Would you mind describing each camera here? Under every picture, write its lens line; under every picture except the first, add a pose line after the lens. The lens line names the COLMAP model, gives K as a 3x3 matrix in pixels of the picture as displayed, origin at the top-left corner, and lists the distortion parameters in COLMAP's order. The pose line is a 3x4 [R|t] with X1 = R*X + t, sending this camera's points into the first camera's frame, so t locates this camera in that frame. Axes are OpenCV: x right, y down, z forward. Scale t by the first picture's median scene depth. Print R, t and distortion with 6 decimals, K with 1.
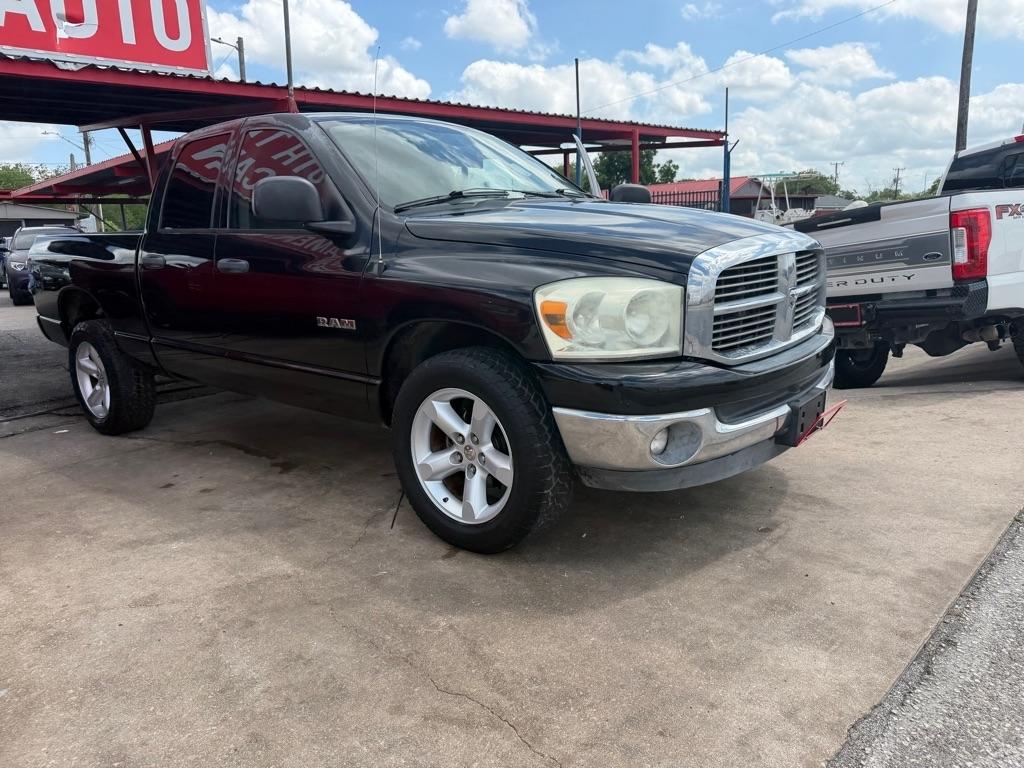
lens RADIAL K [[726.7, 0, 511.4], [0, 726.7, 390.5], [0, 0, 1]] dist [0.013704, -0.023508]
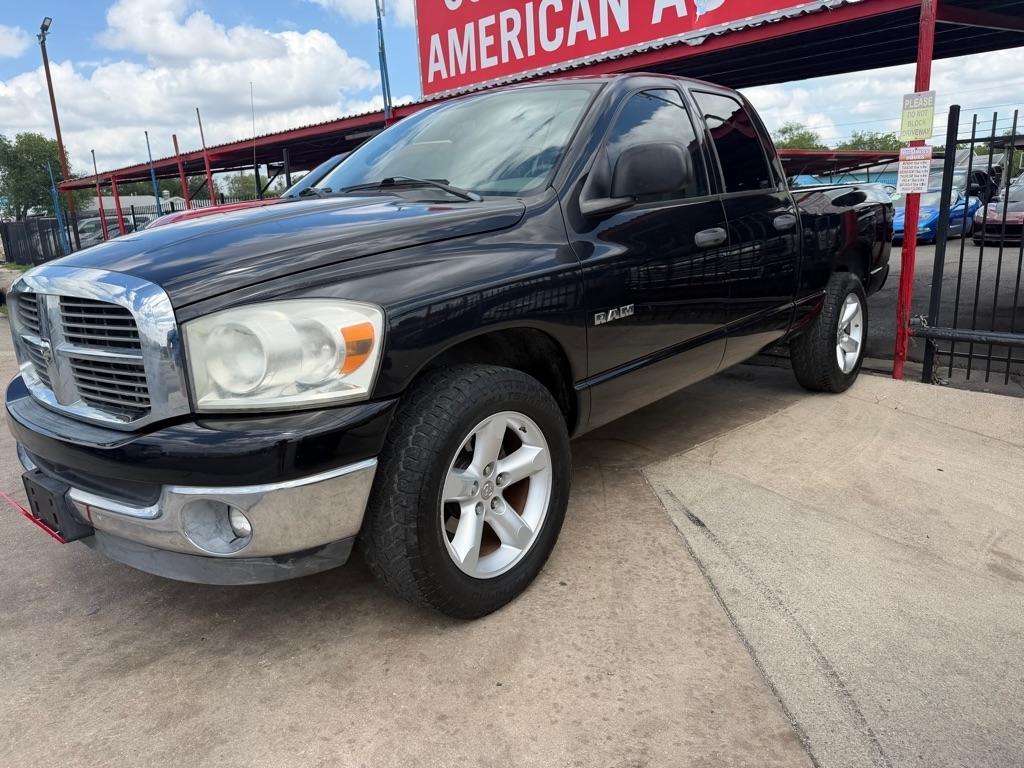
lens RADIAL K [[726.7, 0, 507.9], [0, 726.7, 377.1], [0, 0, 1]] dist [0.013704, -0.023508]
pose [[-0.023865, 0.262188, -0.964722, 1.104128], [-0.165147, 0.950705, 0.262463, -0.378330], [0.985980, 0.165585, 0.020611, 1.440720]]
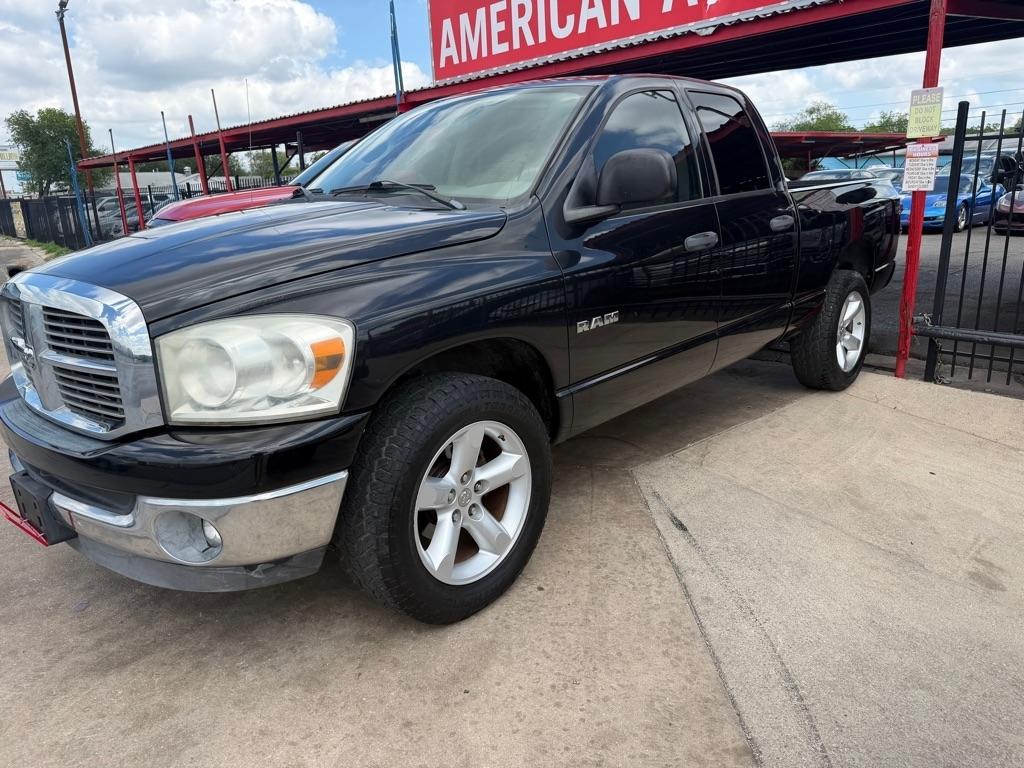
lens RADIAL K [[726.7, 0, 519.7], [0, 726.7, 377.7], [0, 0, 1]] dist [0.013704, -0.023508]
pose [[-0.039285, 0.289072, -0.956501, 1.100864], [-0.173157, 0.940788, 0.291435, -0.420543], [0.984110, 0.177074, 0.013096, 1.482808]]
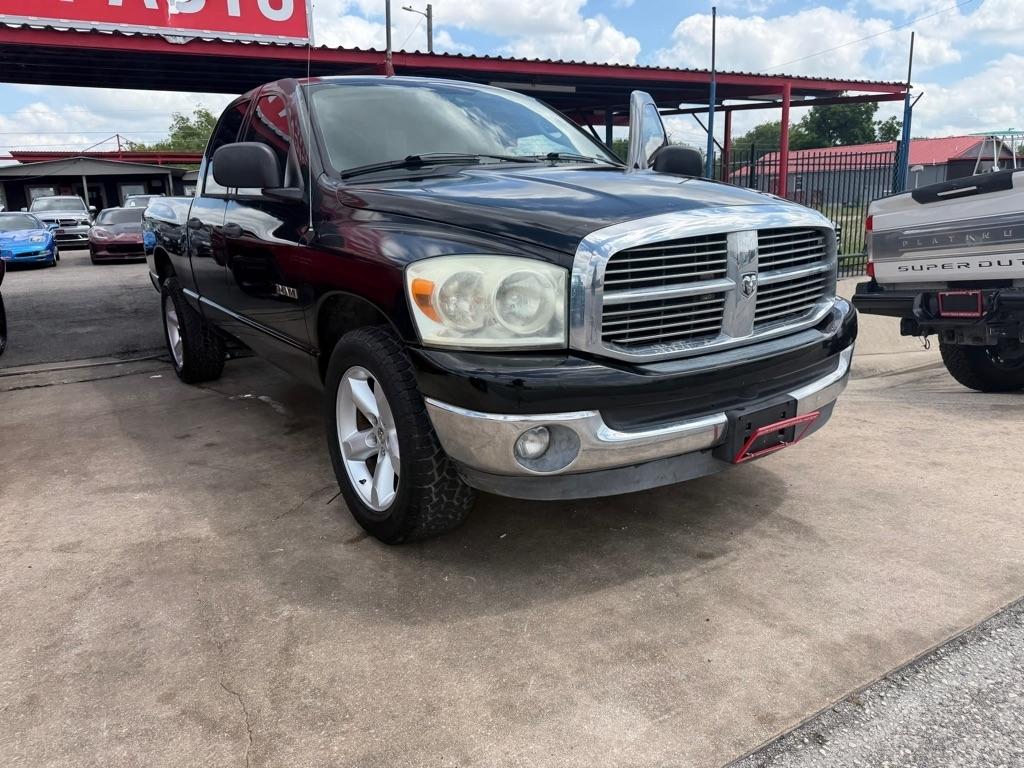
lens RADIAL K [[726.7, 0, 510.7], [0, 726.7, 378.7], [0, 0, 1]] dist [0.013704, -0.023508]
pose [[0.964852, 0.072207, -0.252681, 0.333132], [-0.063749, 0.997102, 0.041515, -0.037455], [0.254946, -0.023948, 0.966659, 0.124051]]
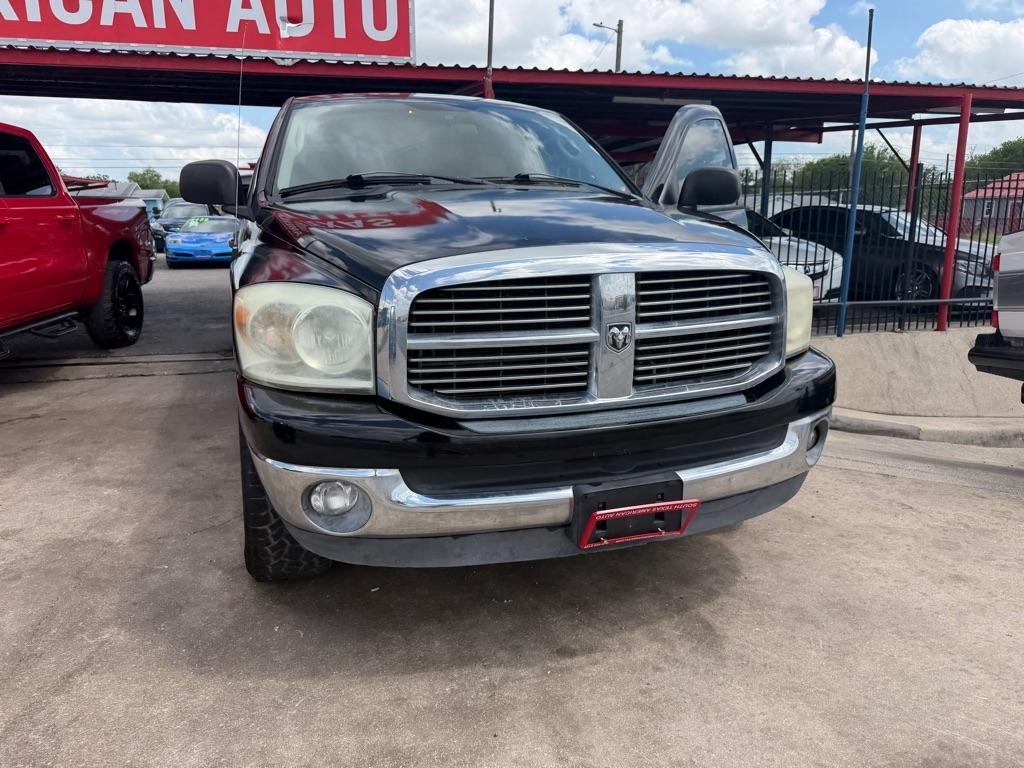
lens RADIAL K [[726.7, 0, 509.6], [0, 726.7, 378.7], [0, 0, 1]] dist [0.013704, -0.023508]
pose [[0.857884, 0.146550, -0.492502, 0.625657], [-0.140371, 0.988849, 0.049735, -0.106224], [0.494299, 0.026466, 0.868889, 0.344276]]
